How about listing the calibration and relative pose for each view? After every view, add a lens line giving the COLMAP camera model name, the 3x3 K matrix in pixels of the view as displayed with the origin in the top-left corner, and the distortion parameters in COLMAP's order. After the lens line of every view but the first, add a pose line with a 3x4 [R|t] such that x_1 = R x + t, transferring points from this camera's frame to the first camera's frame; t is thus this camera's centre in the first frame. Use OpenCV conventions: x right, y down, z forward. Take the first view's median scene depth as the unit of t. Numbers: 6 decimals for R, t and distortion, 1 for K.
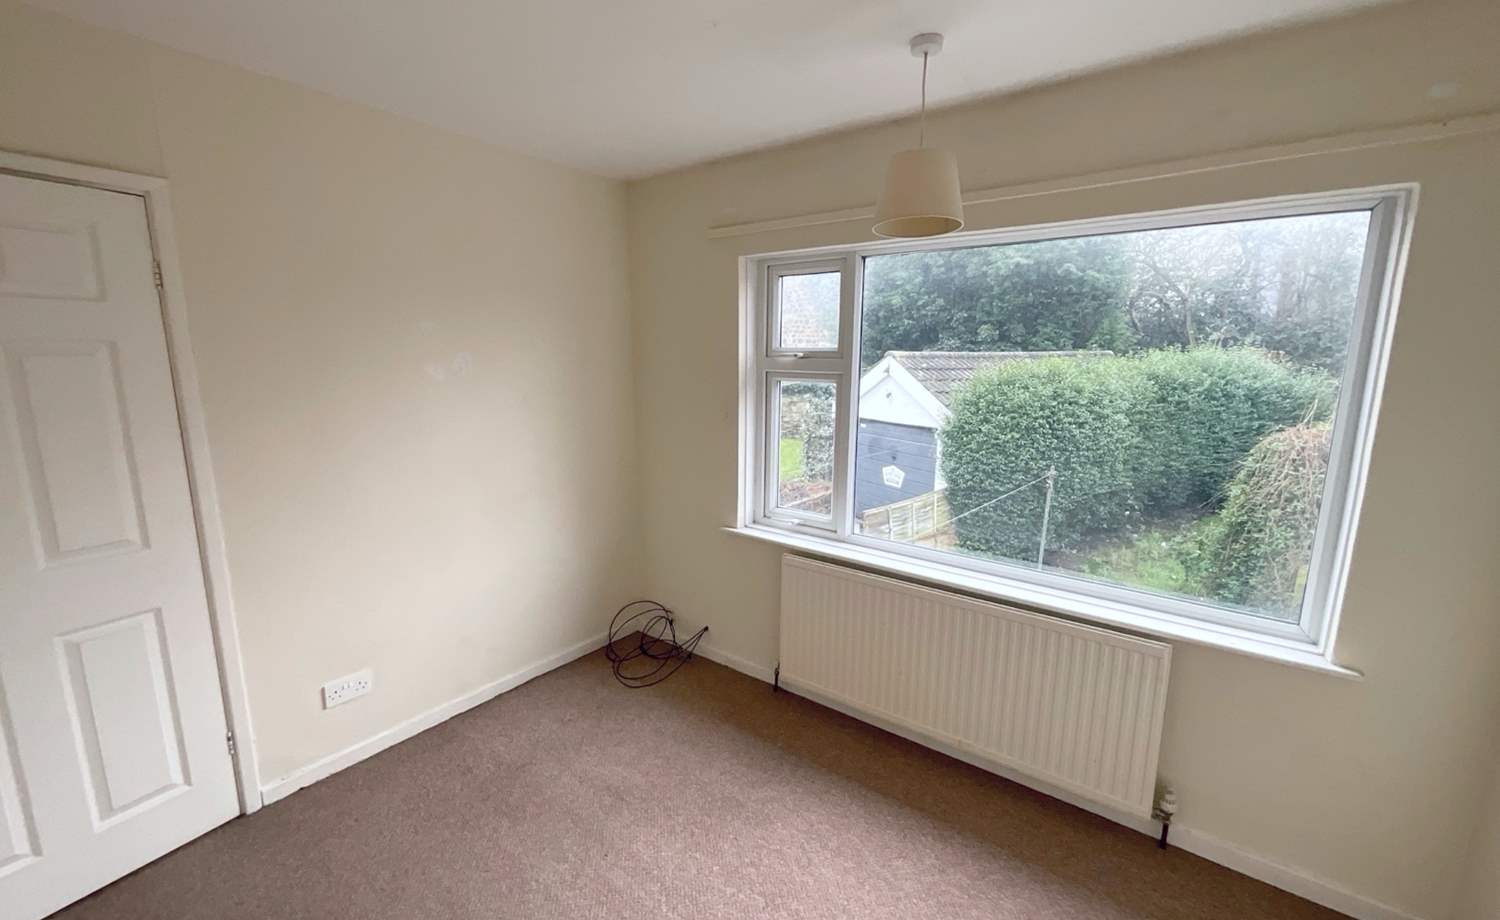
lens RADIAL K [[612.5, 0, 762.5], [0, 612.5, 465.9], [0, 0, 1]] dist [-0.000443, 0.001522]
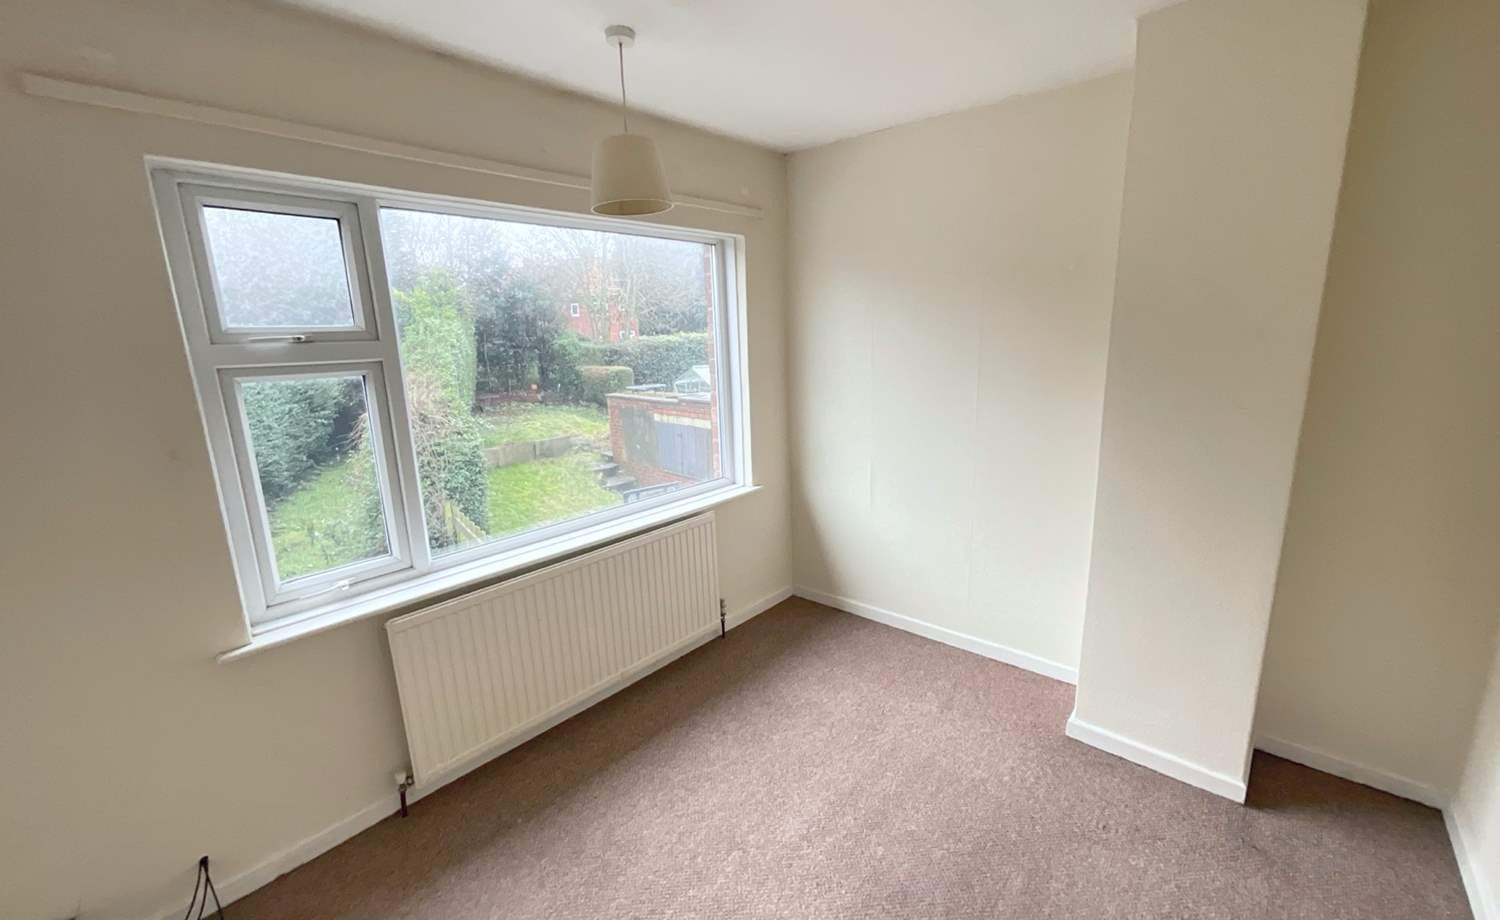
lens RADIAL K [[612.5, 0, 741.1], [0, 612.5, 465.3], [0, 0, 1]] dist [-0.000443, 0.001522]
pose [[0.099959, -0.226620, 0.968840, -0.646838], [0.212290, 0.956154, 0.201749, -0.095715], [-0.972081, 0.185509, 0.143685, 0.542181]]
